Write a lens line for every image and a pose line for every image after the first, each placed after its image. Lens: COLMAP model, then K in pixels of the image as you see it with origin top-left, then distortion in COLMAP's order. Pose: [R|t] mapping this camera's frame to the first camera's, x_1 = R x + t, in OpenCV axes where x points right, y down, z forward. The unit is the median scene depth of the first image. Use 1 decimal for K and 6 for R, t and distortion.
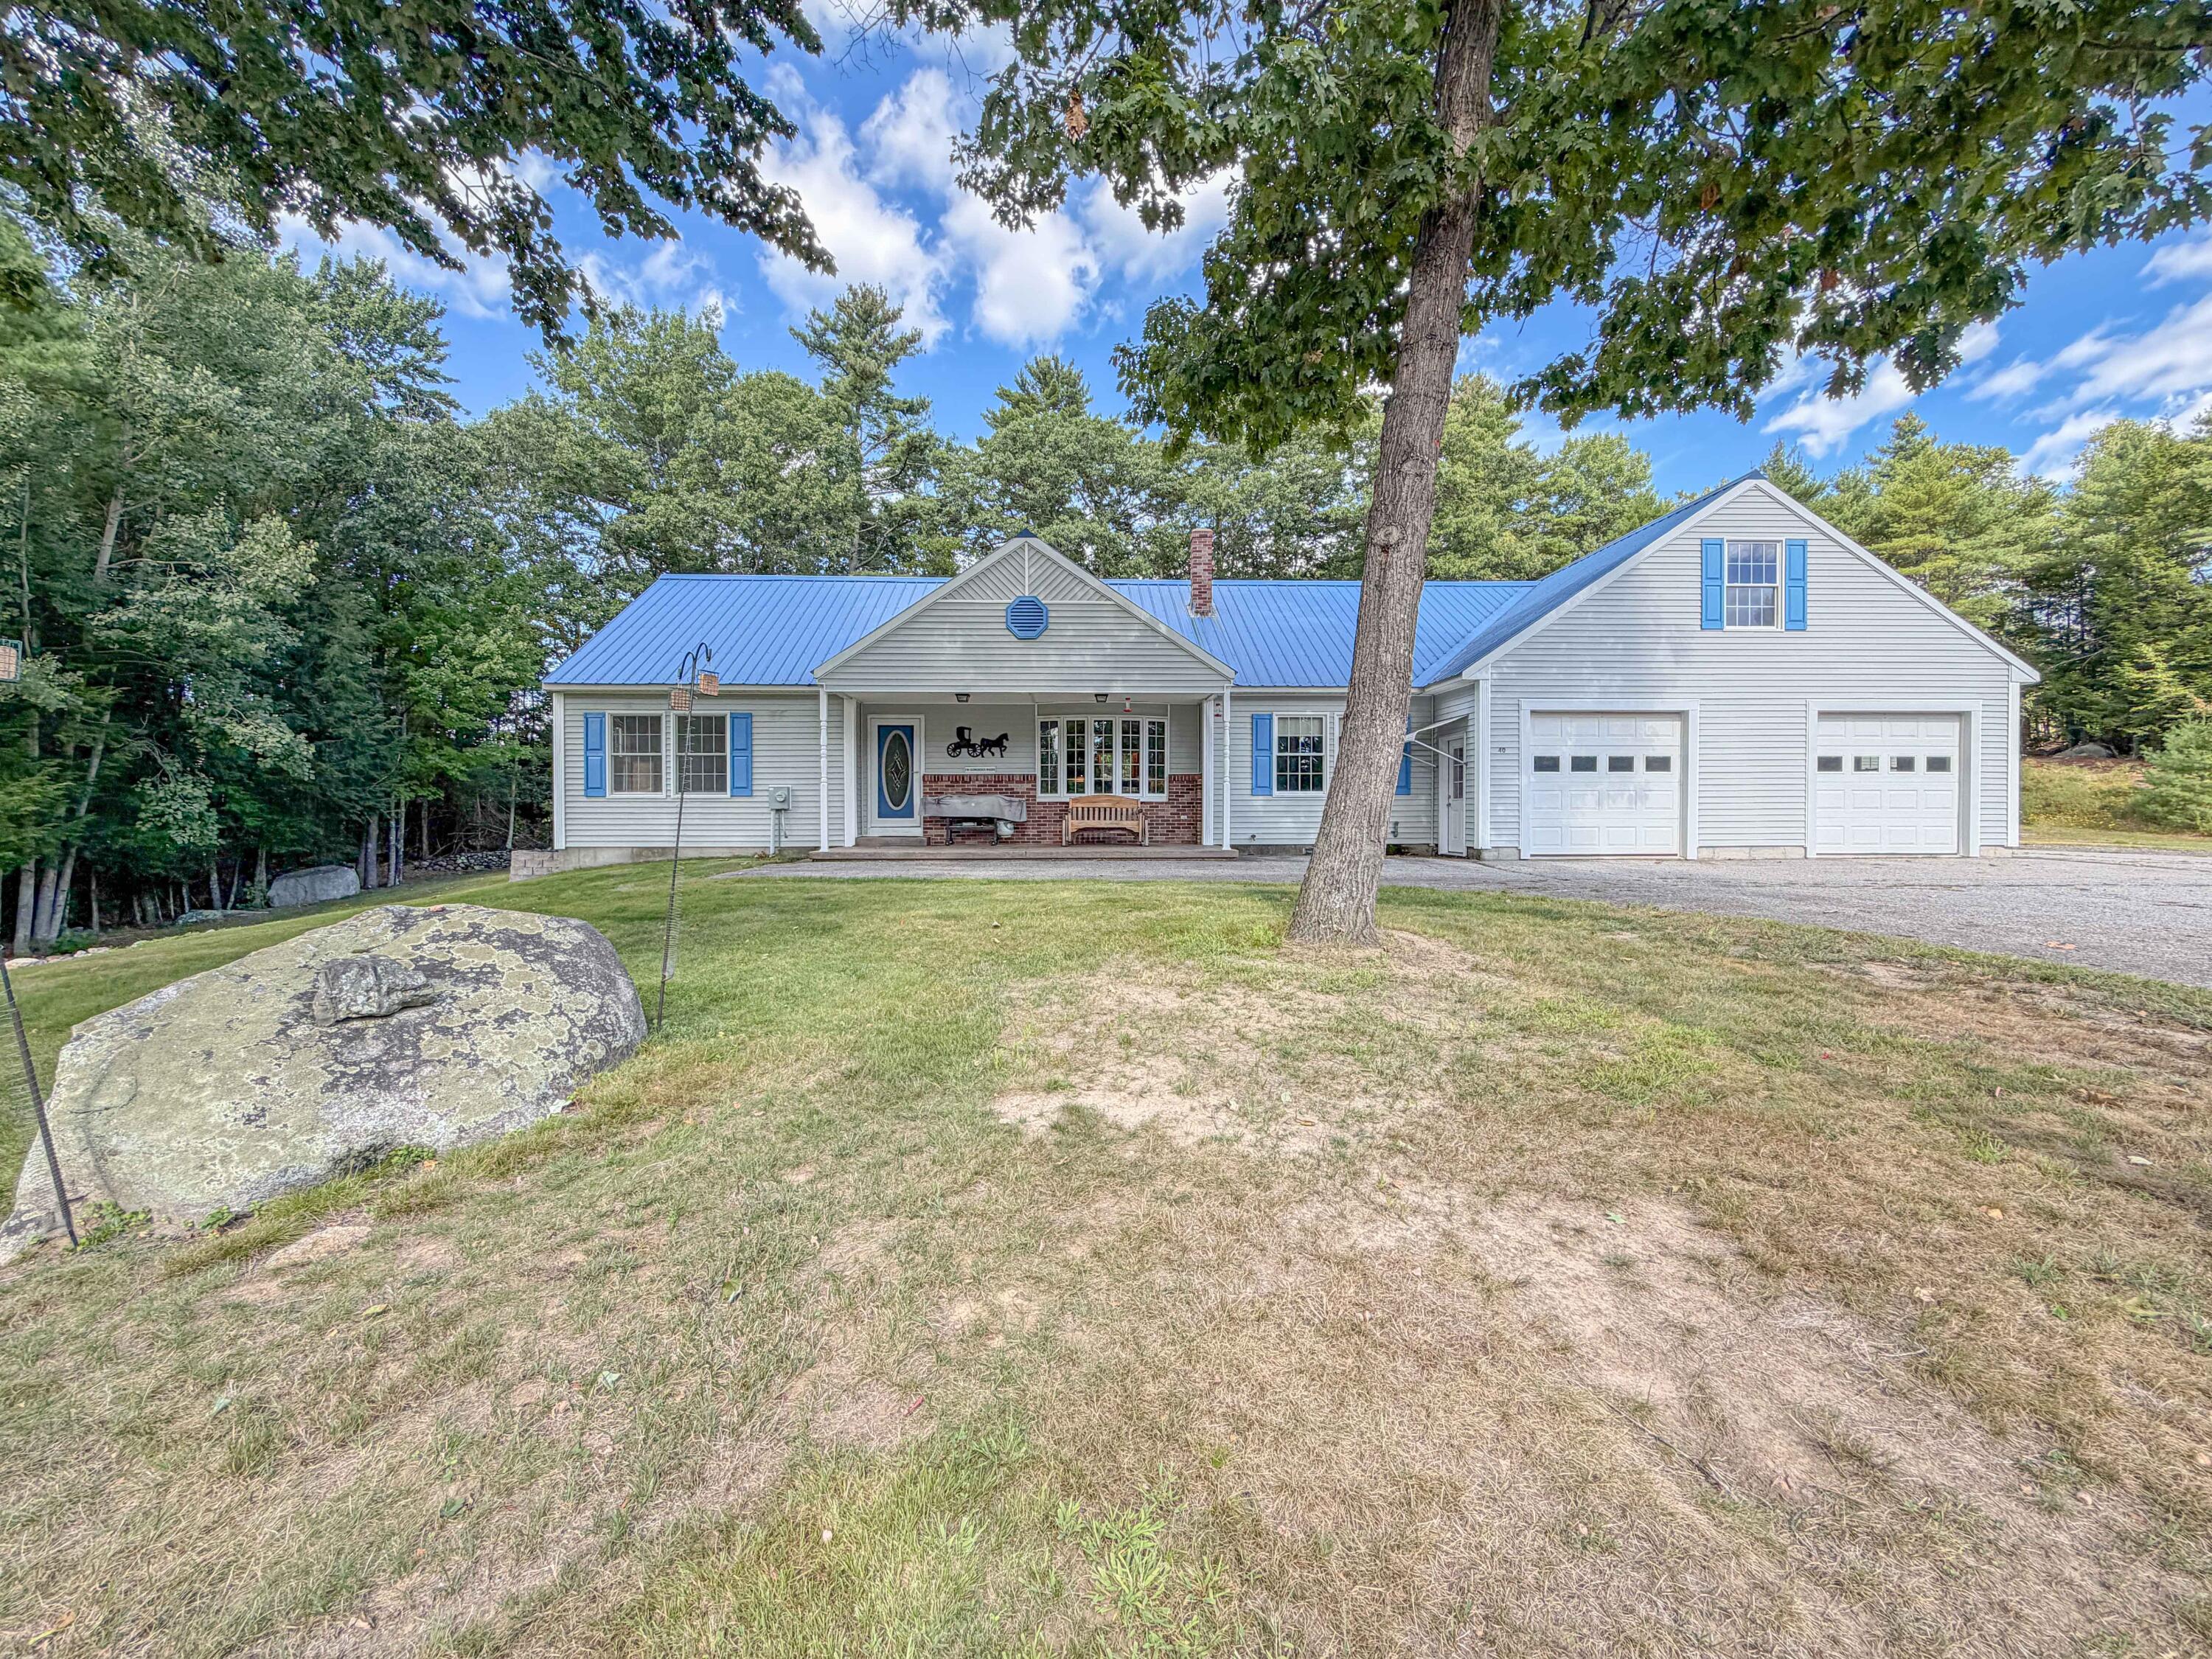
lens RADIAL K [[896.6, 0, 1106.0], [0, 896.6, 829.5], [0, 0, 1]] dist [0.000767, -0.000110]
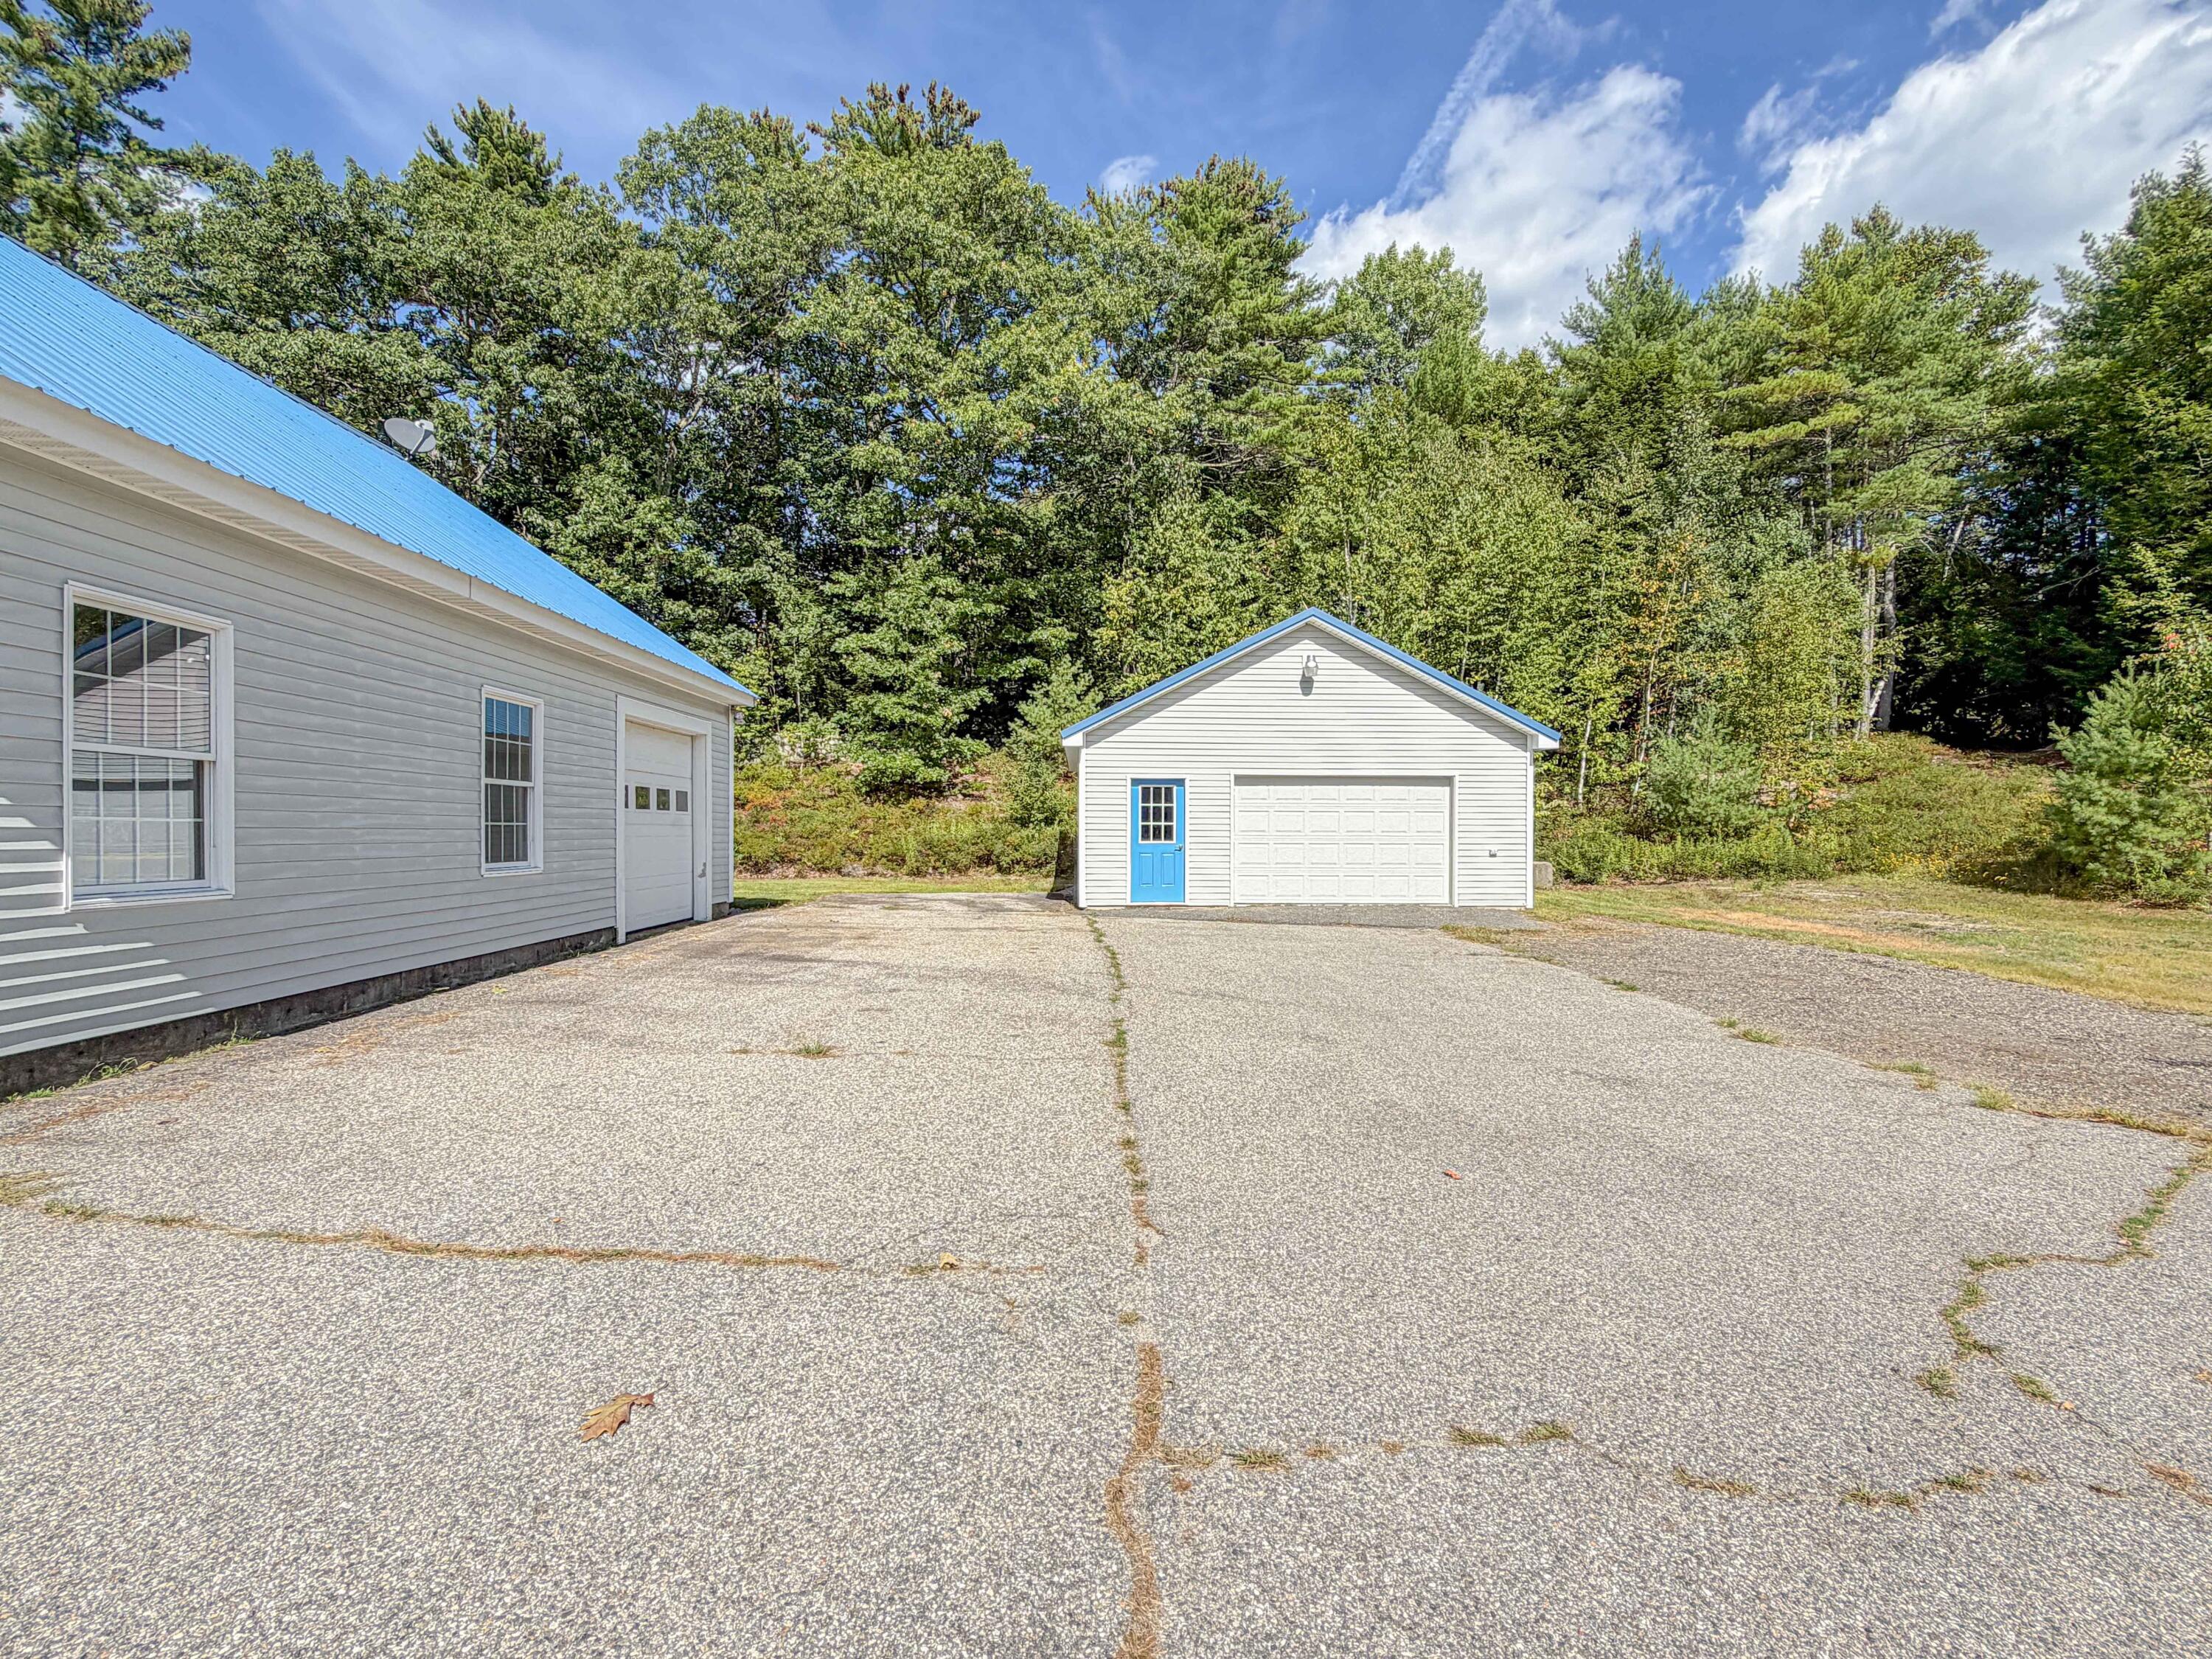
lens RADIAL K [[1127.5, 0, 1106.0], [0, 1127.5, 829.5], [0, 0, 1]] dist [0.001826, 0.000128]
pose [[0.999971, 0.006728, -0.003482, 1.199232], [-0.006769, 0.999905, -0.012030, -0.042944], [0.003400, 0.012054, 0.999922, 0.695898]]
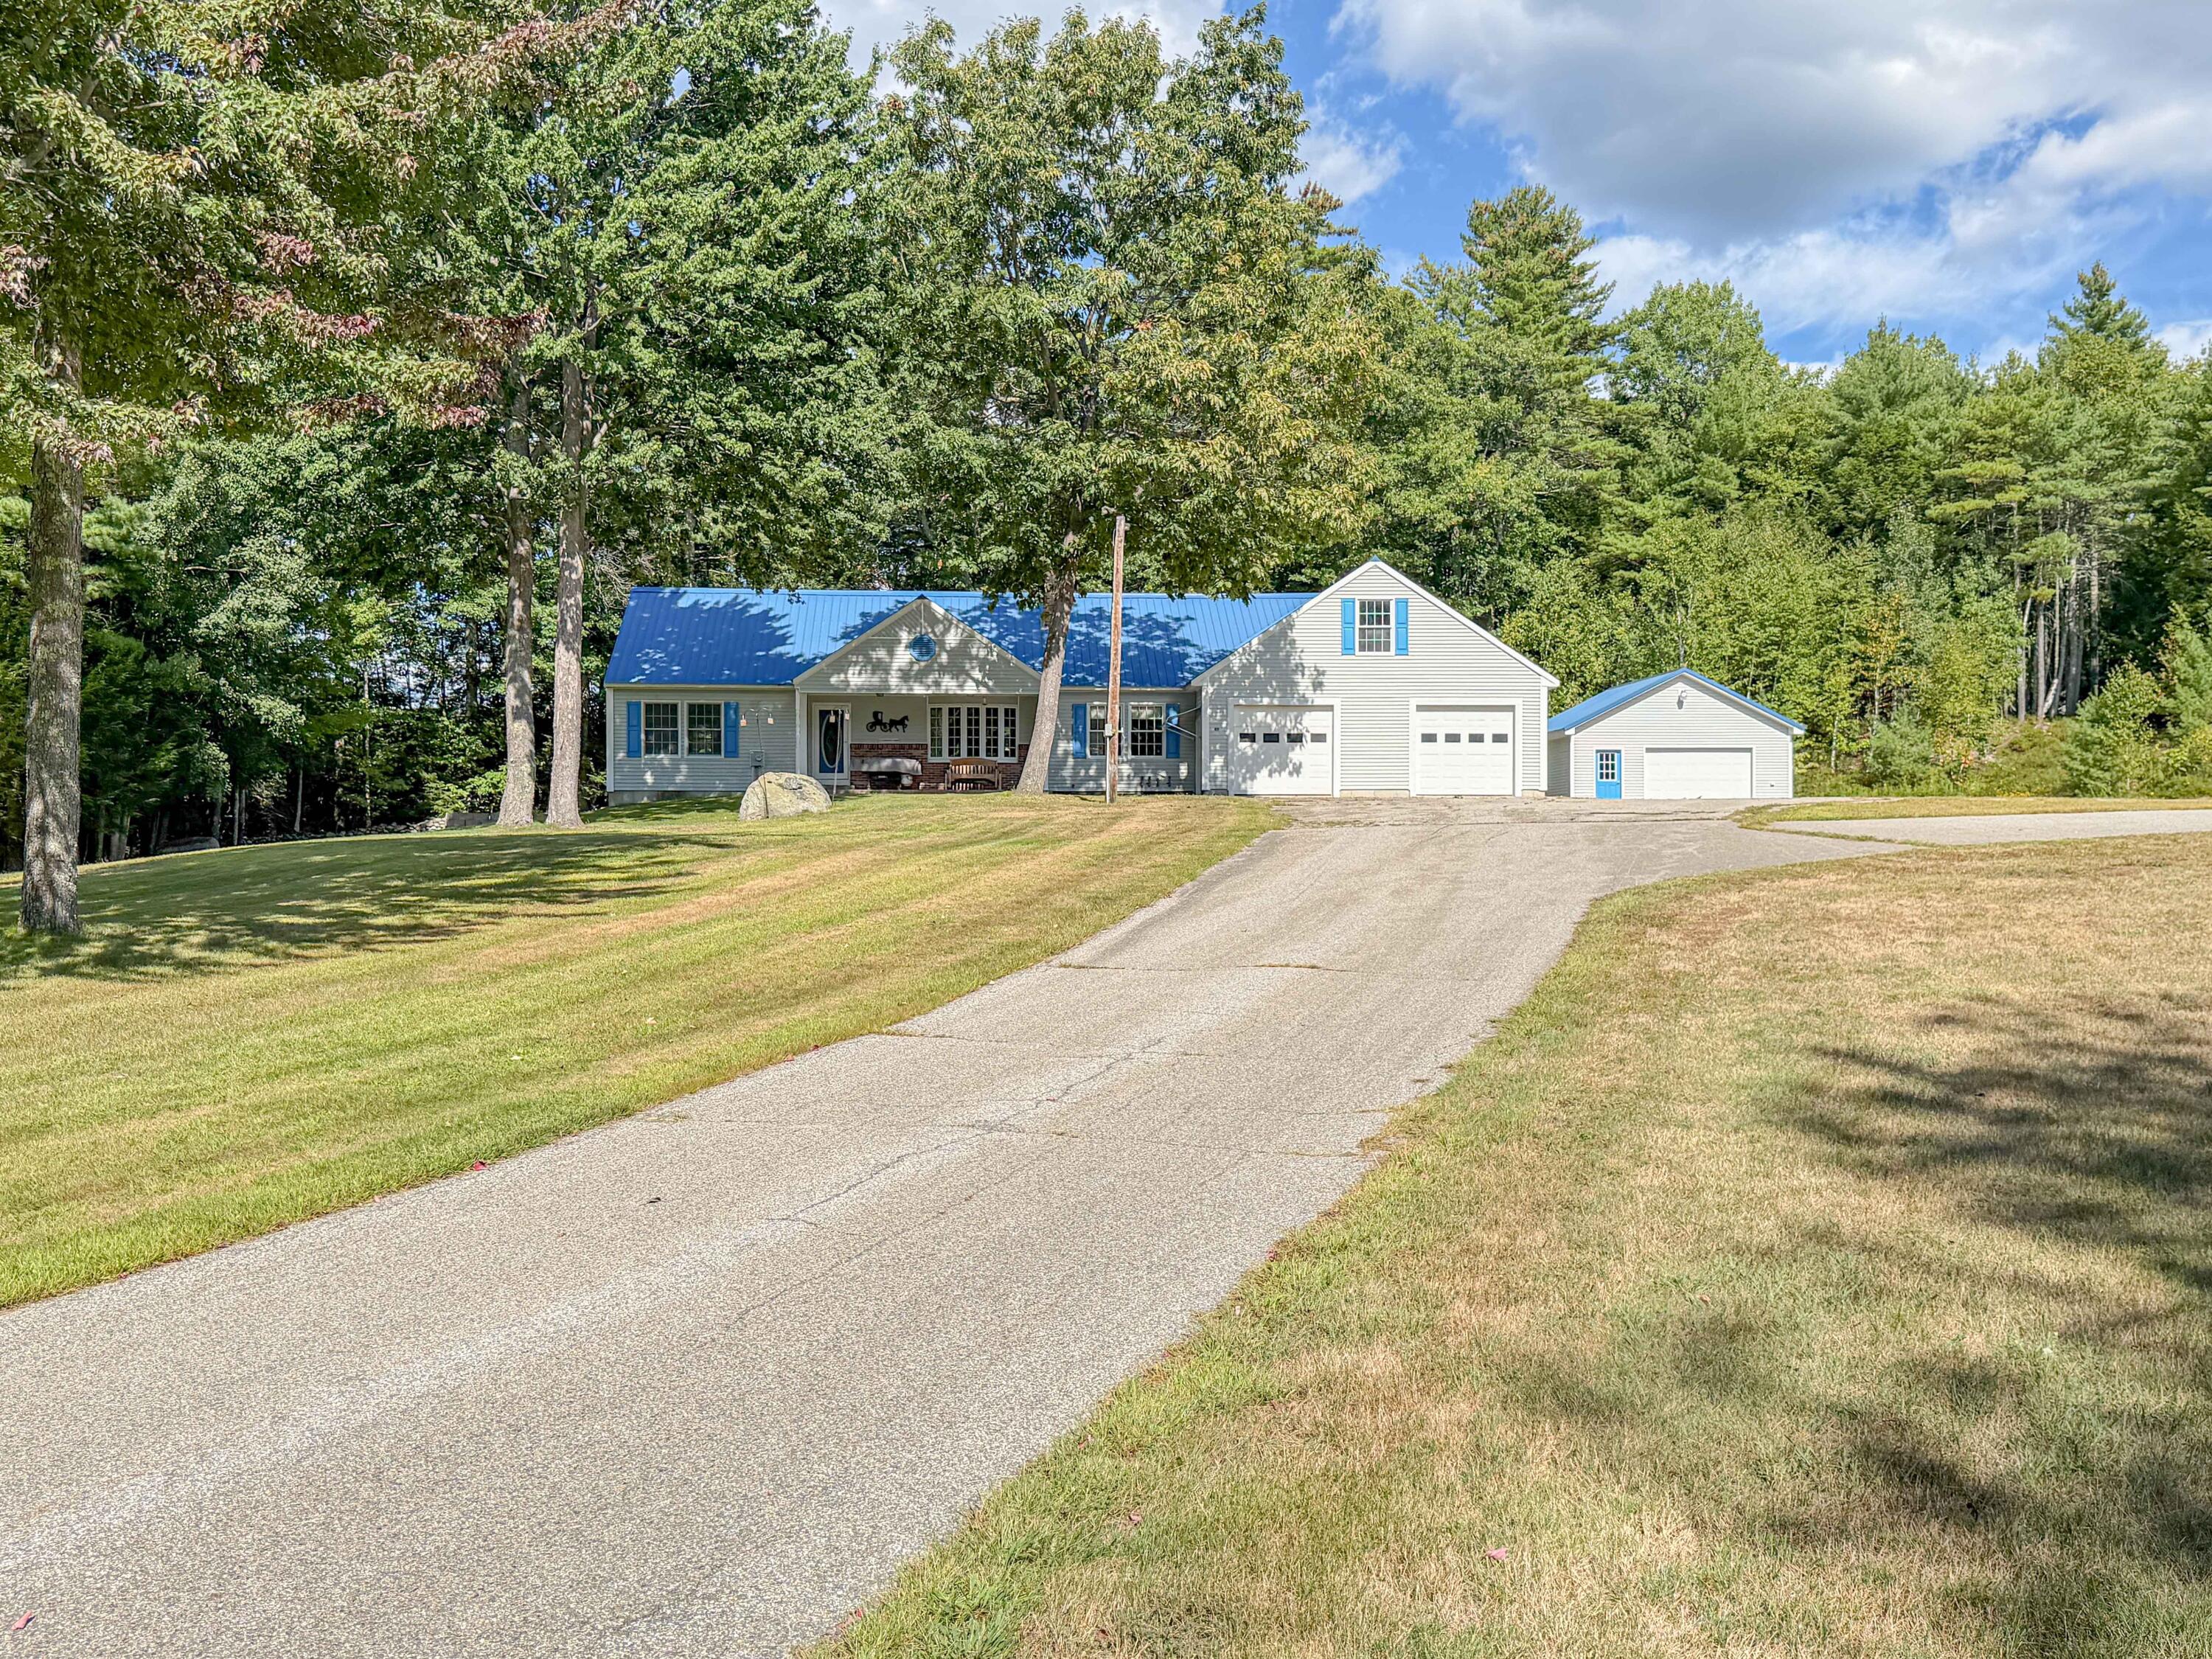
lens RADIAL K [[2030.1, 0, 1106.0], [0, 2030.1, 829.5], [0, 0, 1]] dist [0.171441, -0.367111]
pose [[0.999867, 0.002040, 0.016199, 0.161139], [-0.001620, 0.999662, -0.025935, 0.164754], [-0.016247, 0.025905, 0.999532, -2.331309]]
